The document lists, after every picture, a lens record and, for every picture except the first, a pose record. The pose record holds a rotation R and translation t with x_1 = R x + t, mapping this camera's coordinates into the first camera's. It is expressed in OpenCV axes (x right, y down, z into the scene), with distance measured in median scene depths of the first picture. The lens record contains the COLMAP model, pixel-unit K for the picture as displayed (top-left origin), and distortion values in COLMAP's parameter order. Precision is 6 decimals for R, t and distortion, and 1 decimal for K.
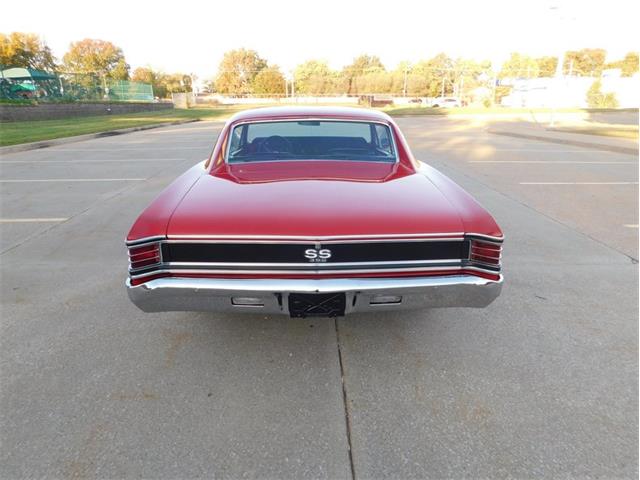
lens RADIAL K [[423.3, 0, 319.4], [0, 423.3, 244.8], [0, 0, 1]] dist [-0.082714, 0.068281]
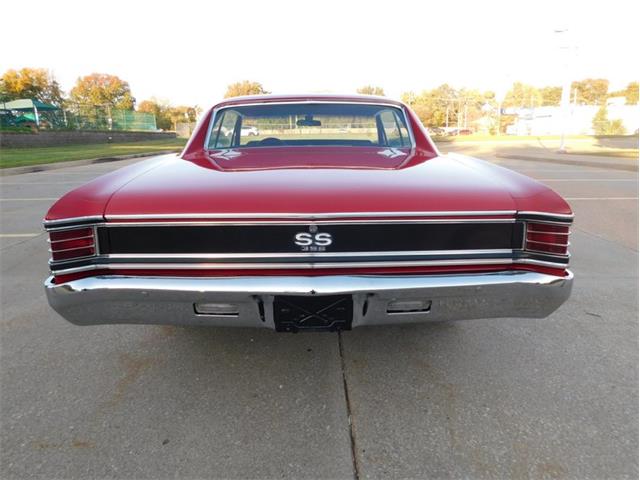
lens RADIAL K [[431.5, 0, 320.0], [0, 431.5, 242.1], [0, 0, 1]] dist [-0.083161, 0.070204]
pose [[0.999945, -0.005216, -0.009148, 0.008905], [0.004458, 0.996703, -0.081018, 0.052488], [0.009541, 0.080973, 0.996671, 0.172362]]
